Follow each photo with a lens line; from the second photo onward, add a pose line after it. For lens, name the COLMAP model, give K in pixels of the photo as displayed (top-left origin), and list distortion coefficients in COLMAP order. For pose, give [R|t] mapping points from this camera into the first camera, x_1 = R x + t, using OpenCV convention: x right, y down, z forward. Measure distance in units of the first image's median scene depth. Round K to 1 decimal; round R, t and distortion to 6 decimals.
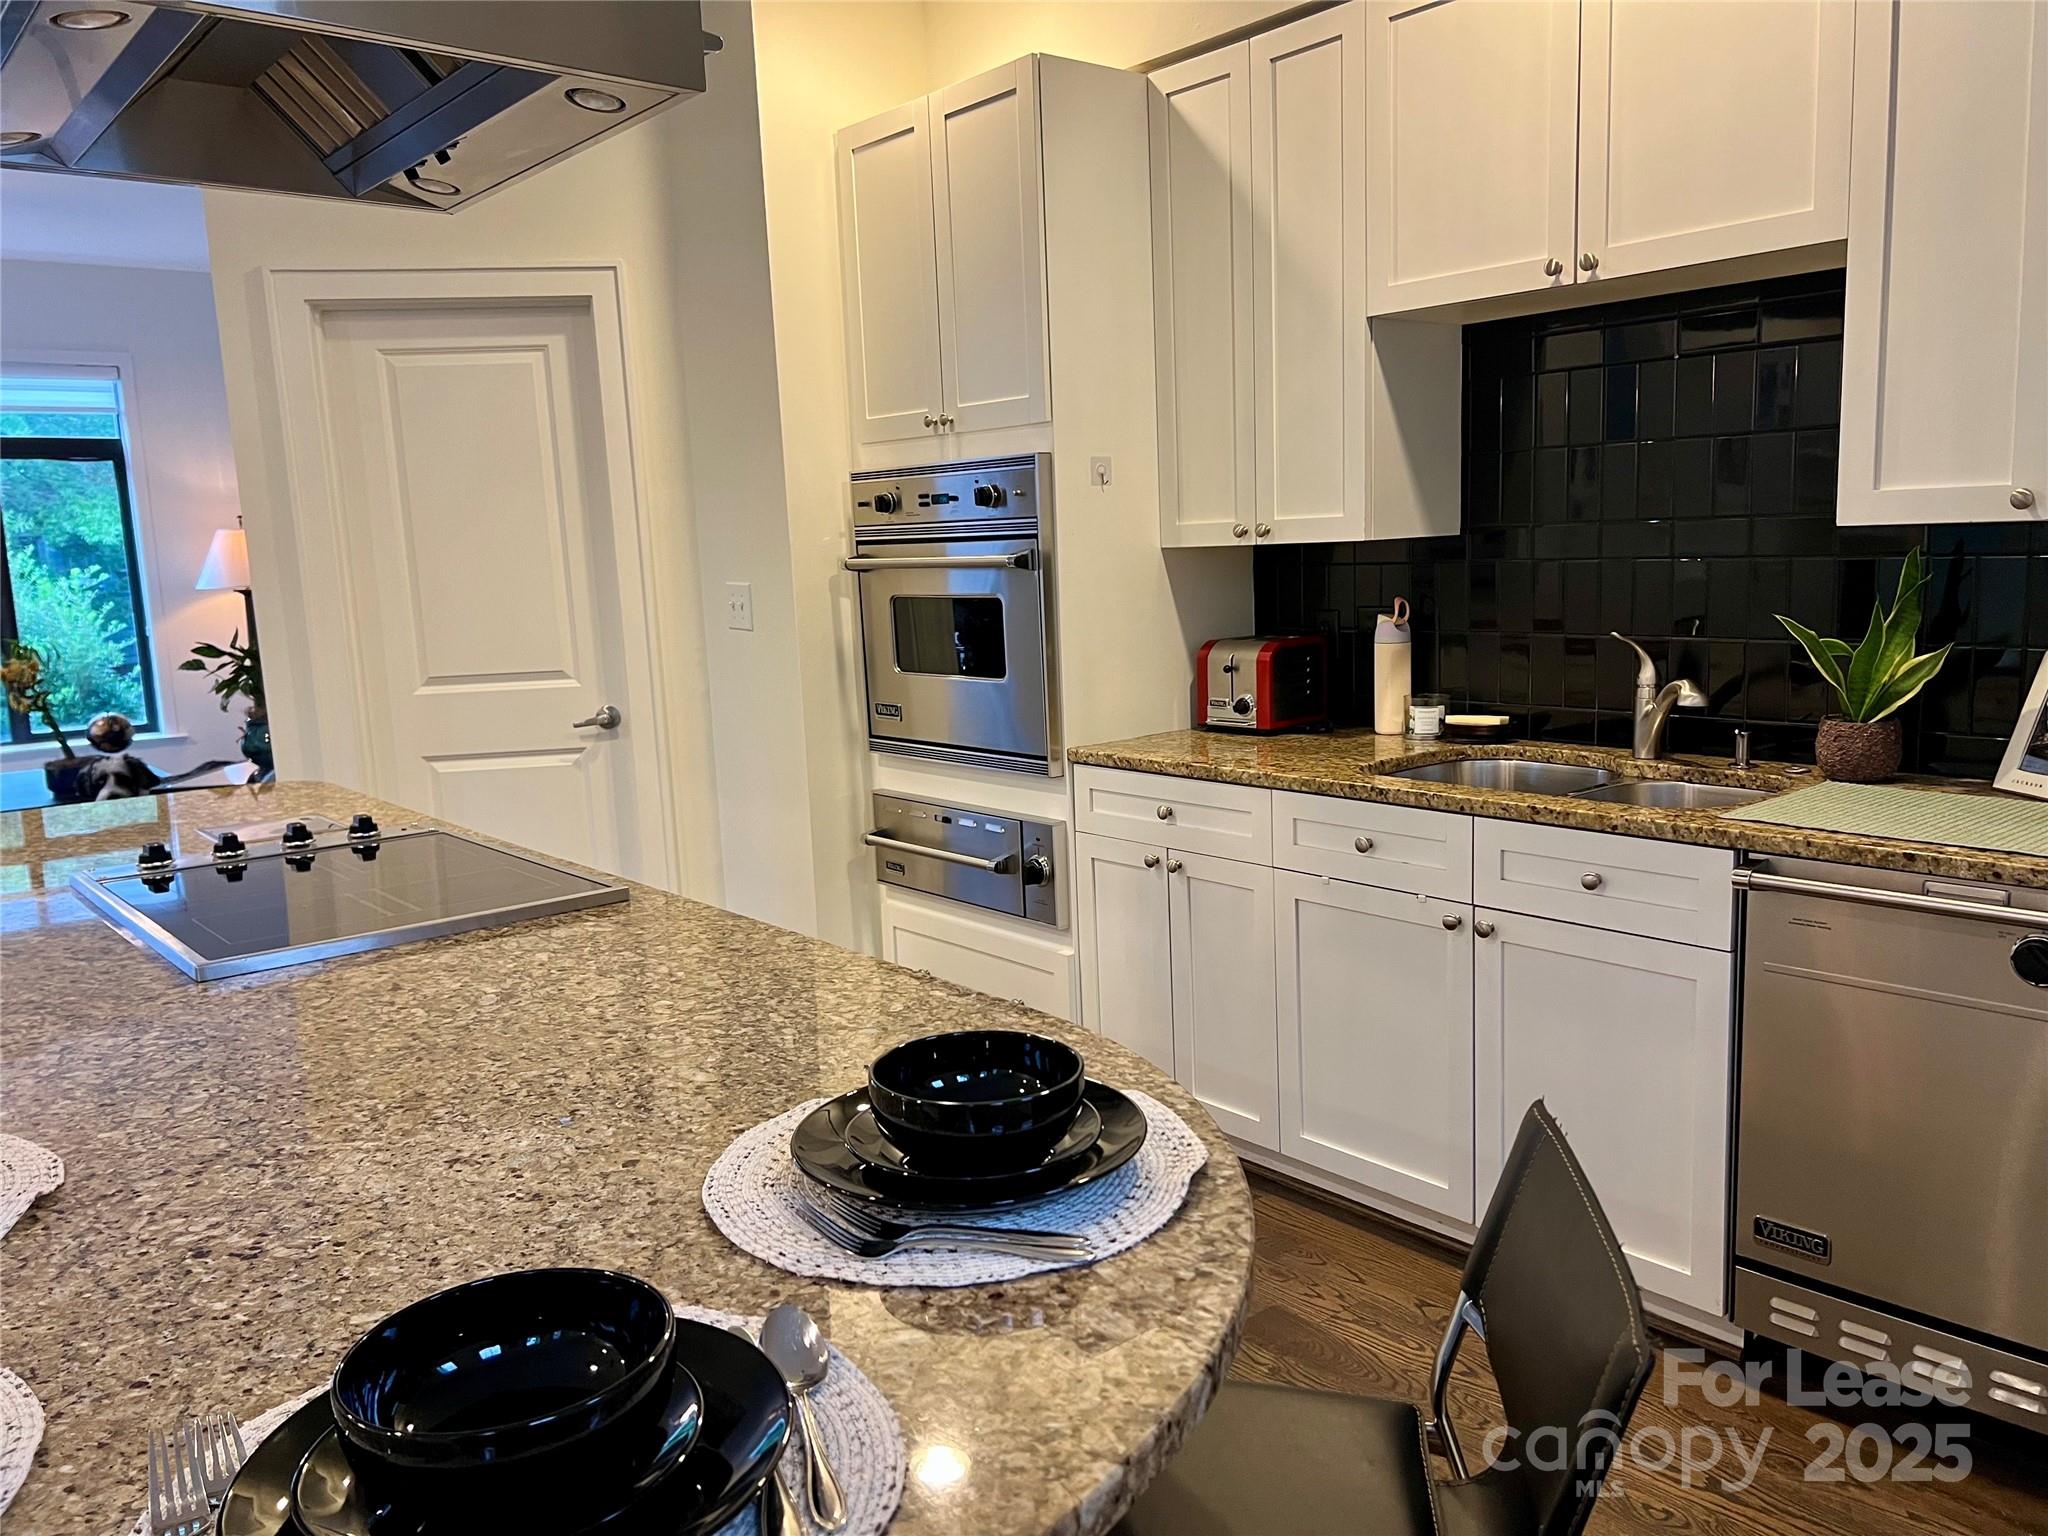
lens RADIAL K [[1516.3, 0, 1021.8], [0, 1516.3, 791.4], [0, 0, 1]] dist [0.055441, -0.067294]
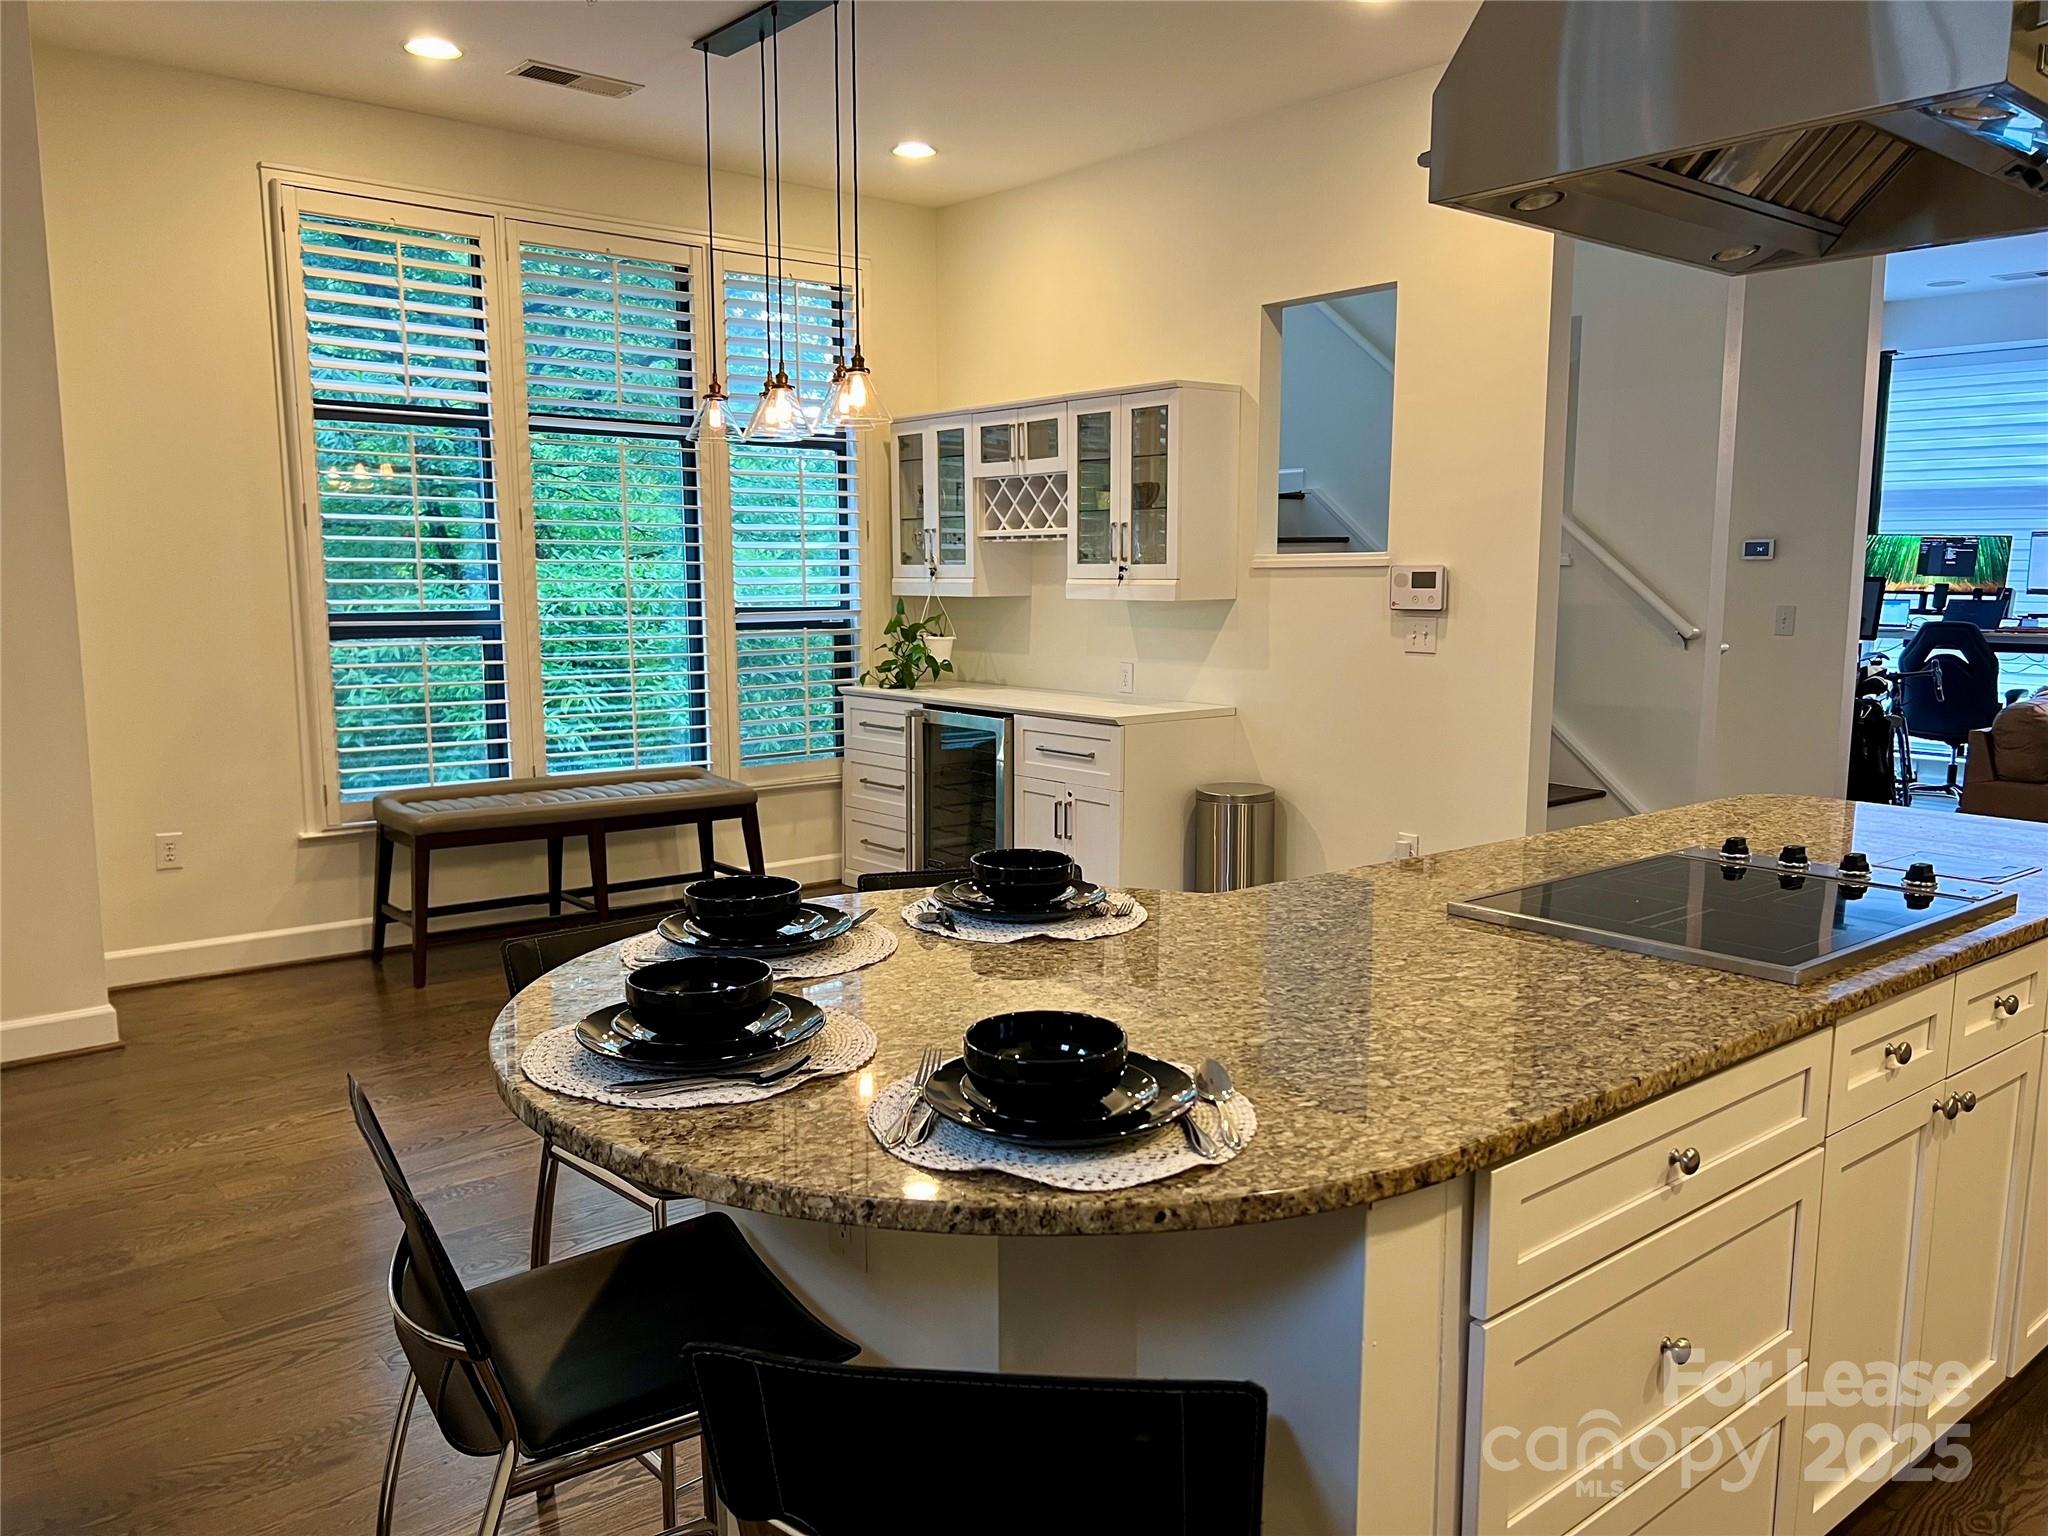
lens RADIAL K [[1516.3, 0, 1034.2], [0, 1516.3, 783.1], [0, 0, 1]] dist [0.055441, -0.067294]
pose [[-0.020393, 0.172570, -0.984786, 0.569742], [-0.162929, 0.971250, 0.173572, -0.118408], [0.986427, 0.163990, 0.008310, 0.446233]]
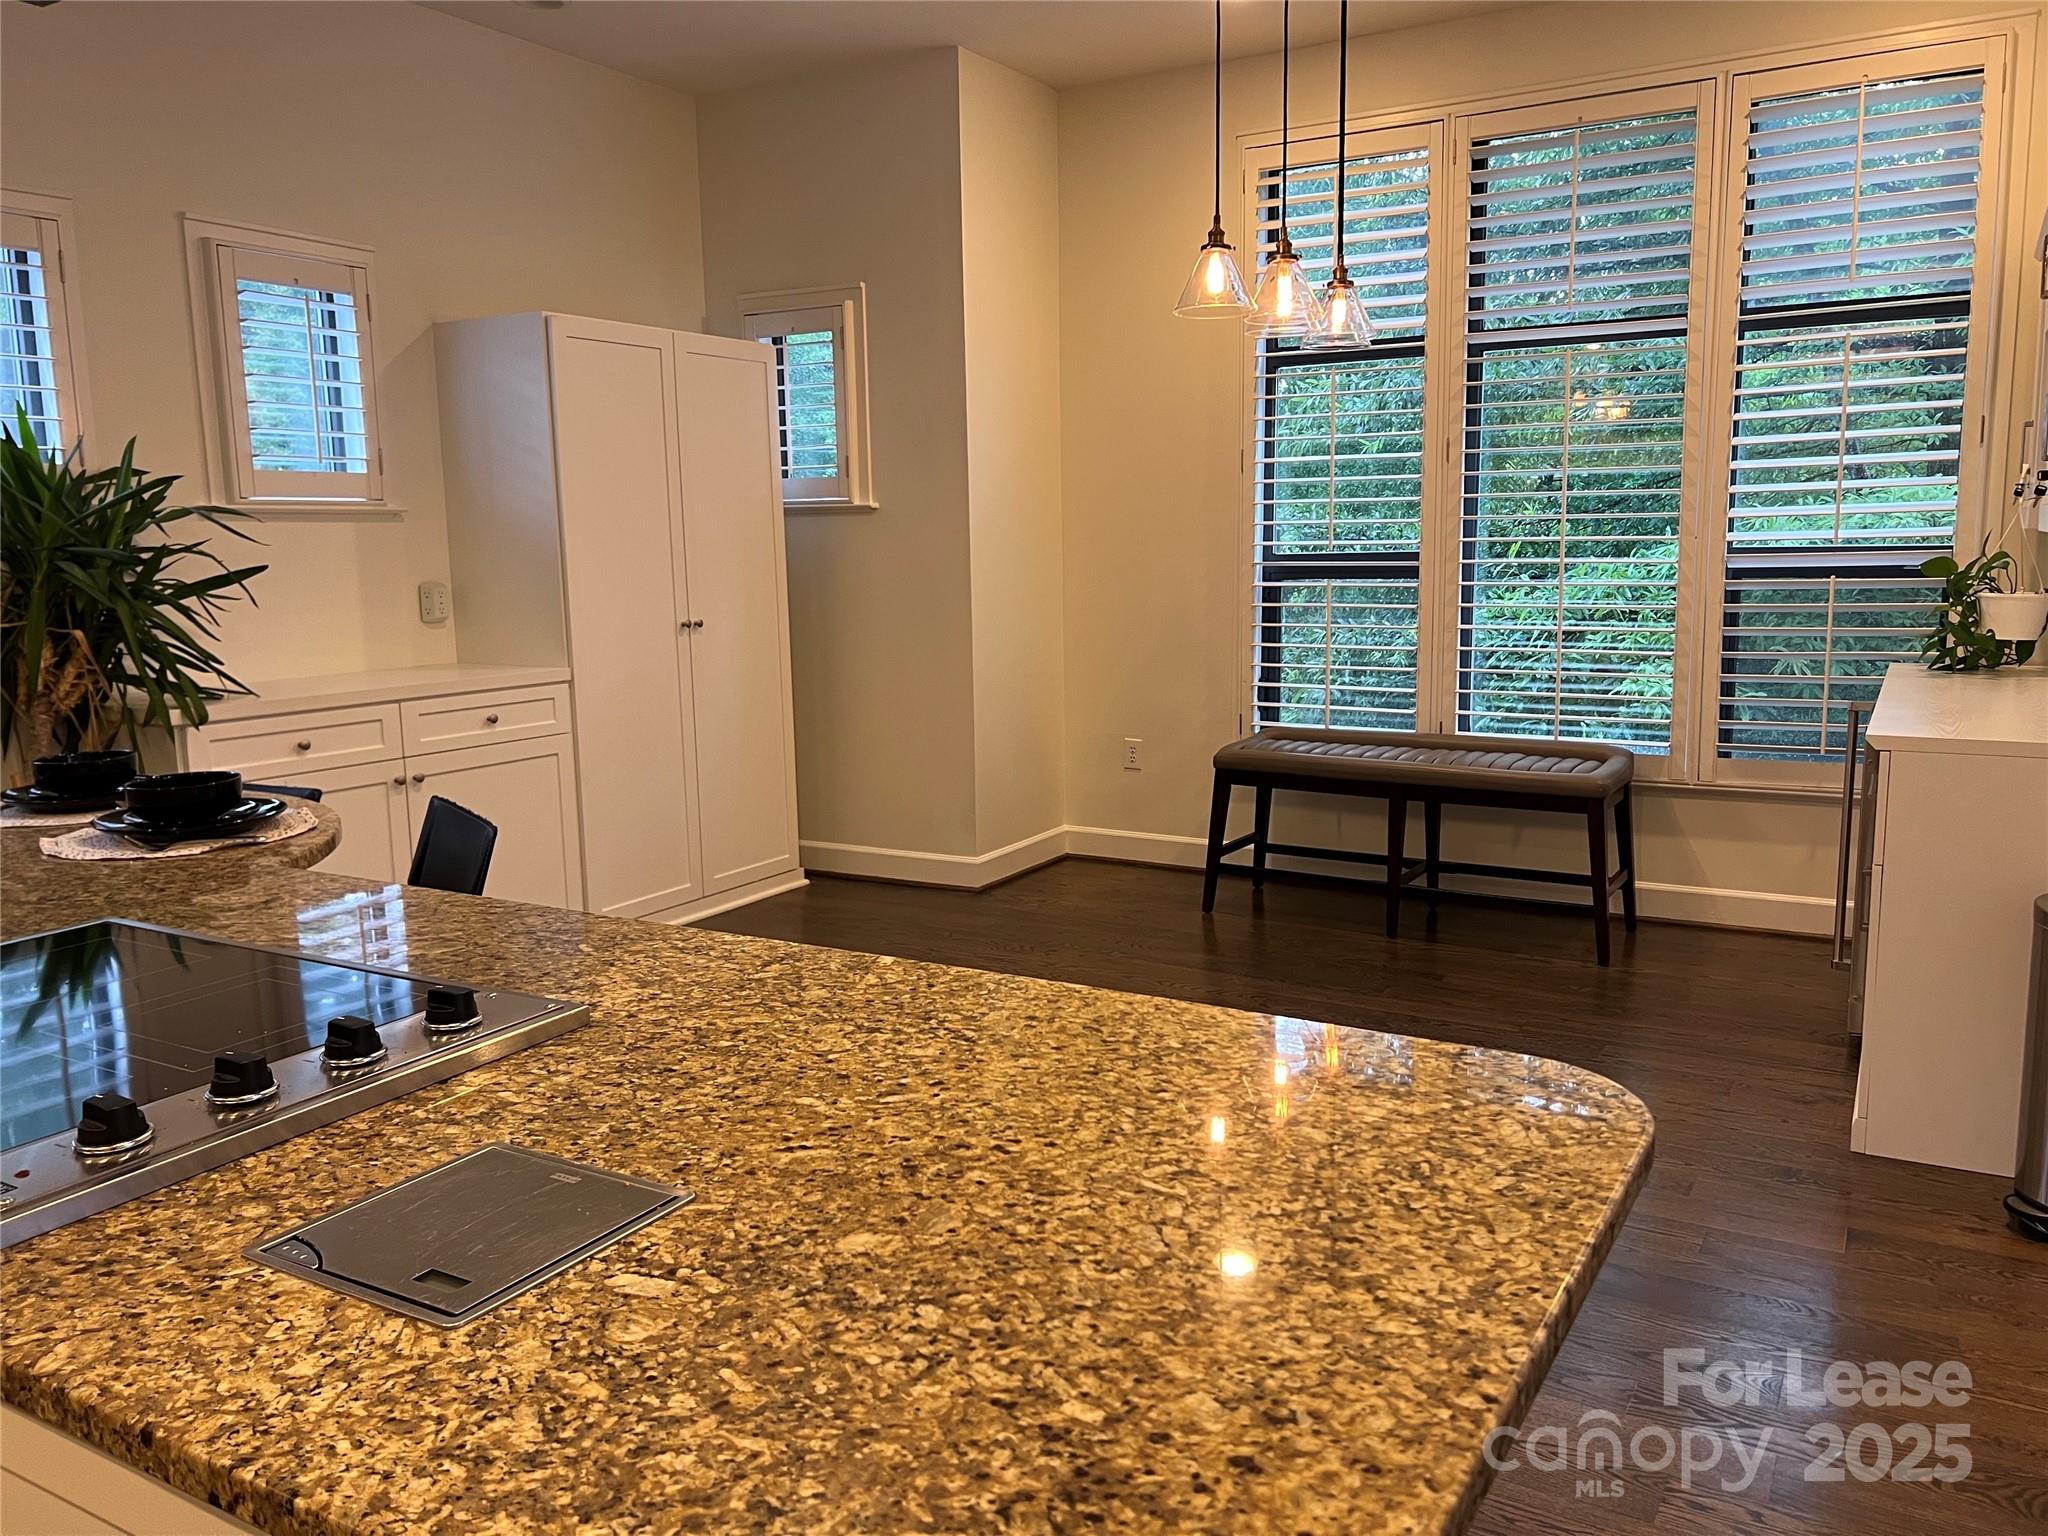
lens RADIAL K [[1516.3, 0, 1036.9], [0, 1516.3, 756.5], [0, 0, 1]] dist [0.055441, -0.067294]
pose [[-0.944147, 0.097389, -0.314804, -0.603878], [-0.004031, 0.951844, 0.306556, -0.226172], [0.329500, 0.290703, -0.898288, 1.534753]]
